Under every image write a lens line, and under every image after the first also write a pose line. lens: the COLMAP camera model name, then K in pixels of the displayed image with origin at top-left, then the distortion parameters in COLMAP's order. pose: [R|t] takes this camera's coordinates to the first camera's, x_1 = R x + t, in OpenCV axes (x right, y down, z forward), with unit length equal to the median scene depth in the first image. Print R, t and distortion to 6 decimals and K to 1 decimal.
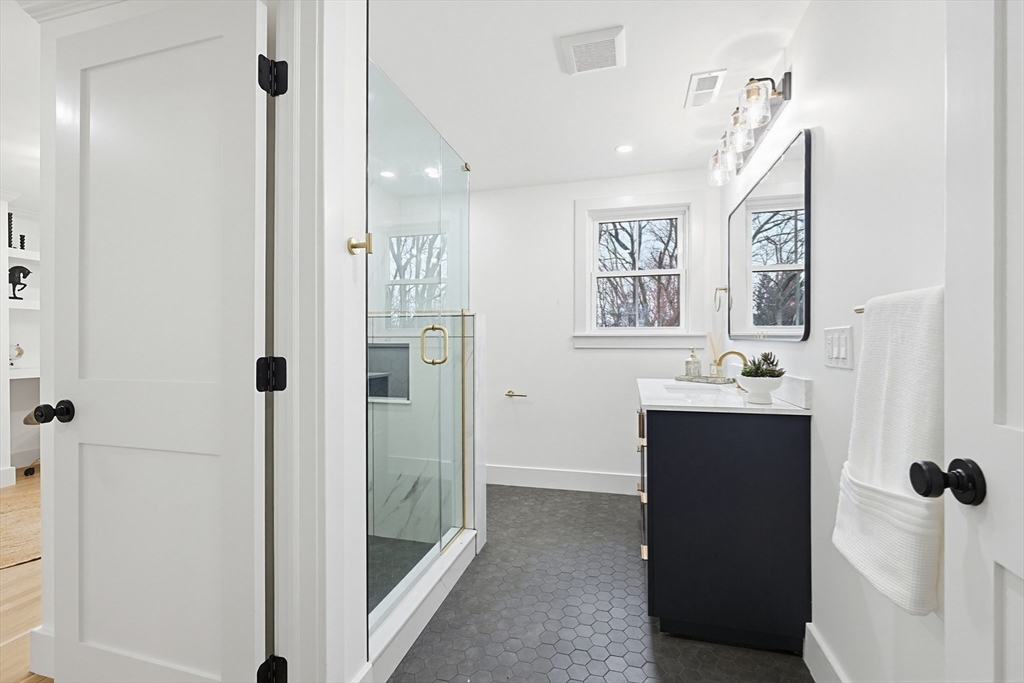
lens RADIAL K [[418.9, 0, 512.0], [0, 418.9, 338.7], [0, 0, 1]] dist [0.014950, 0.000139]
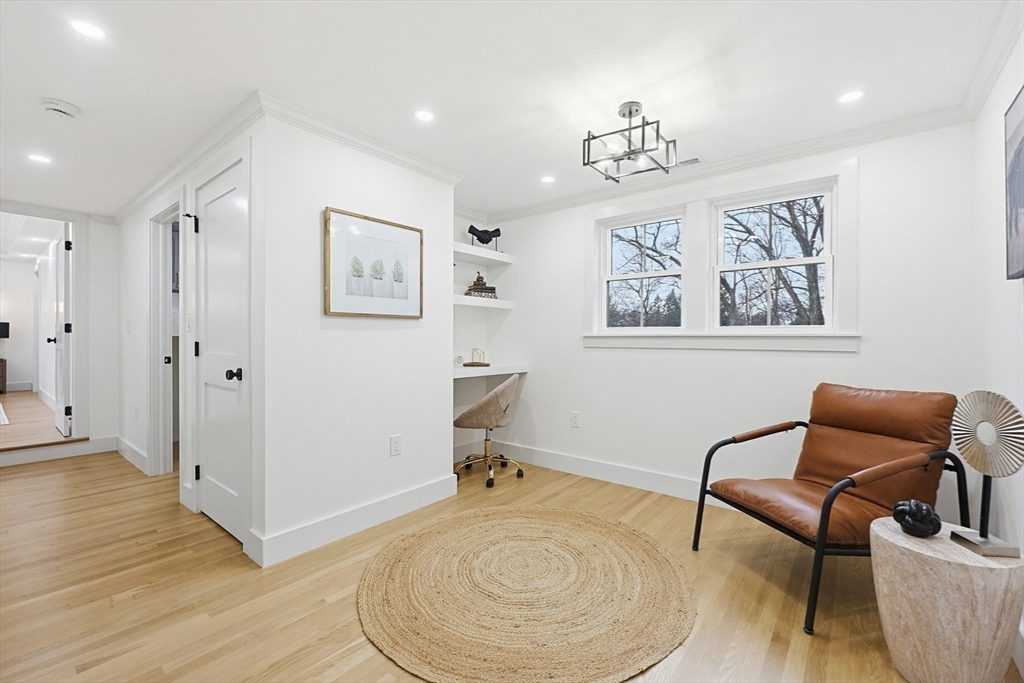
lens RADIAL K [[439.5, 0, 507.0], [0, 439.5, 340.0], [0, 0, 1]] dist [-0.016870, -0.000021]
pose [[0.898564, 0.007184, -0.438784, 0.470867], [-0.005871, 0.999973, 0.004348, 0.000936], [0.438803, -0.001331, 0.898582, -0.121405]]
